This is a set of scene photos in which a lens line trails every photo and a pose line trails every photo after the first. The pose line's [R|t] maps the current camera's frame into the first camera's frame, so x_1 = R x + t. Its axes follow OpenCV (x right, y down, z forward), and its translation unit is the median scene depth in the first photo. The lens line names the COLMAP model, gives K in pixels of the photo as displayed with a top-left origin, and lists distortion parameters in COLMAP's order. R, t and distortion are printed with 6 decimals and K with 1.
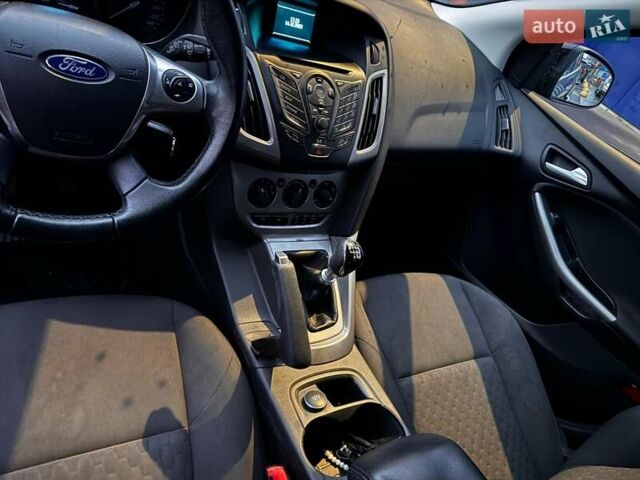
lens RADIAL K [[486.9, 0, 314.2], [0, 486.9, 221.1], [0, 0, 1]] dist [0.040762, -0.037179]
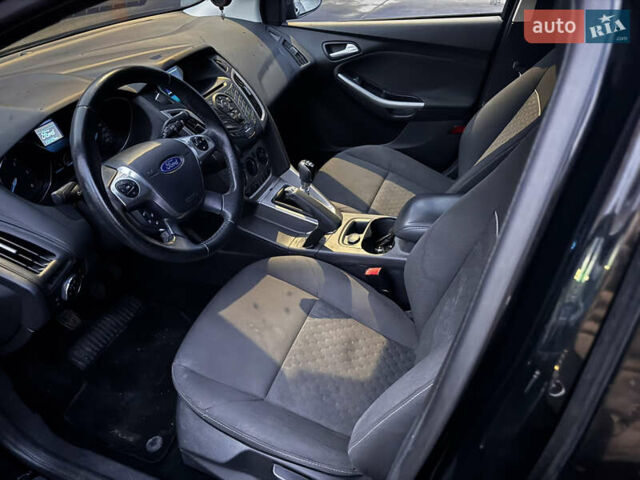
lens RADIAL K [[486.9, 0, 319.4], [0, 486.9, 239.6], [0, 0, 1]] dist [0.040762, -0.037179]
pose [[0.662511, -0.702168, 0.260846, -0.412753], [0.670789, 0.711128, 0.210569, -0.064535], [-0.333349, 0.035469, 0.942136, -0.469467]]
